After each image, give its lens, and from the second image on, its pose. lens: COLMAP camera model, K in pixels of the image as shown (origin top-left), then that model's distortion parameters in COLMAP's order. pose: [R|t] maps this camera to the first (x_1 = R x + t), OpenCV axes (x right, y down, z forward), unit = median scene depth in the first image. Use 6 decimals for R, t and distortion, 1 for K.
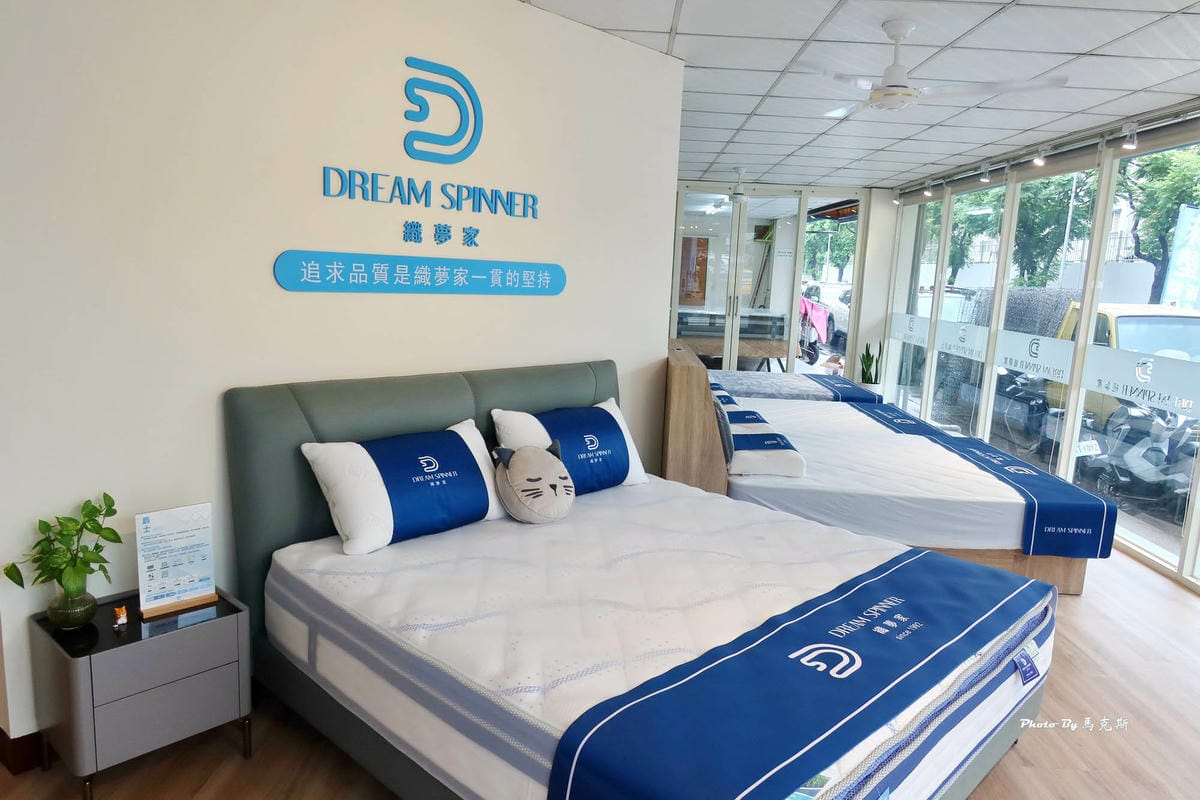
lens RADIAL K [[804.8, 0, 599.8], [0, 804.8, 402.2], [0, 0, 1]] dist [0.005900, -0.002288]
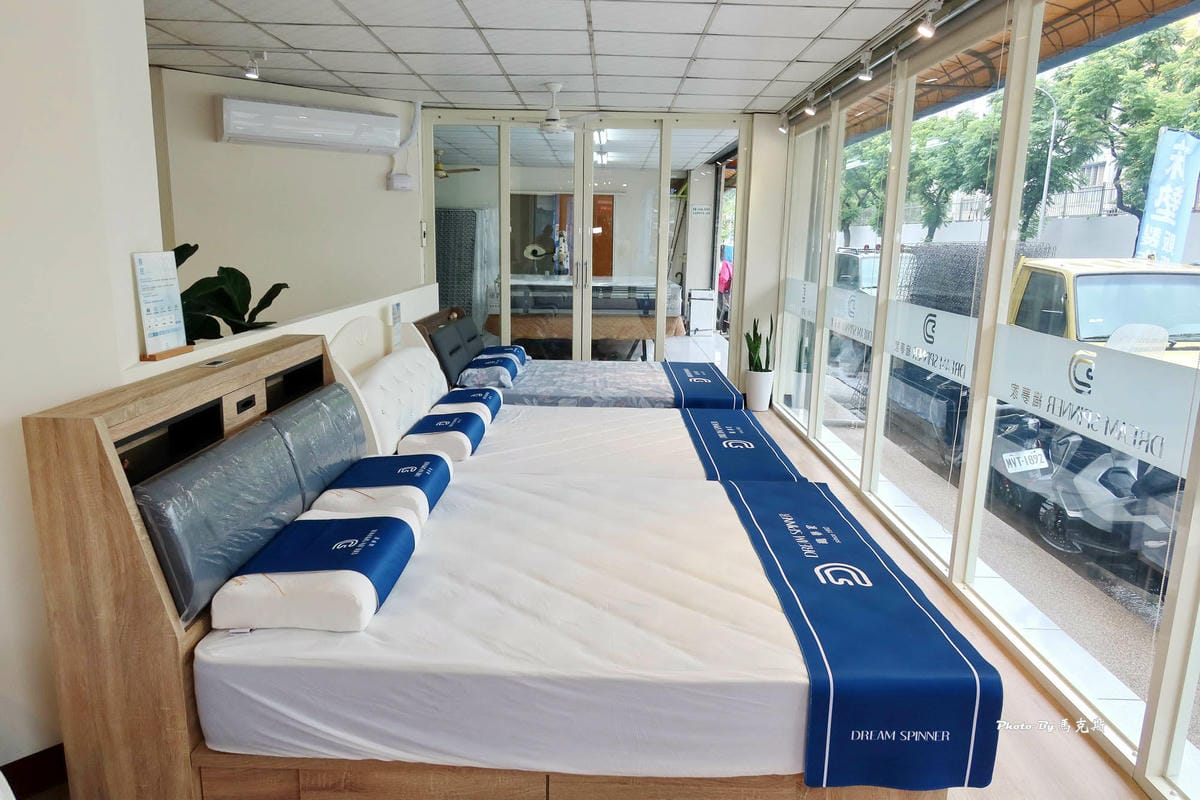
lens RADIAL K [[804.8, 0, 602.1], [0, 804.8, 398.7], [0, 0, 1]] dist [0.005900, -0.002288]
pose [[0.999582, -0.026905, 0.010628, 0.176127], [0.026552, 0.999133, 0.032056, -0.025704], [-0.011481, -0.031760, 0.999430, 0.232062]]
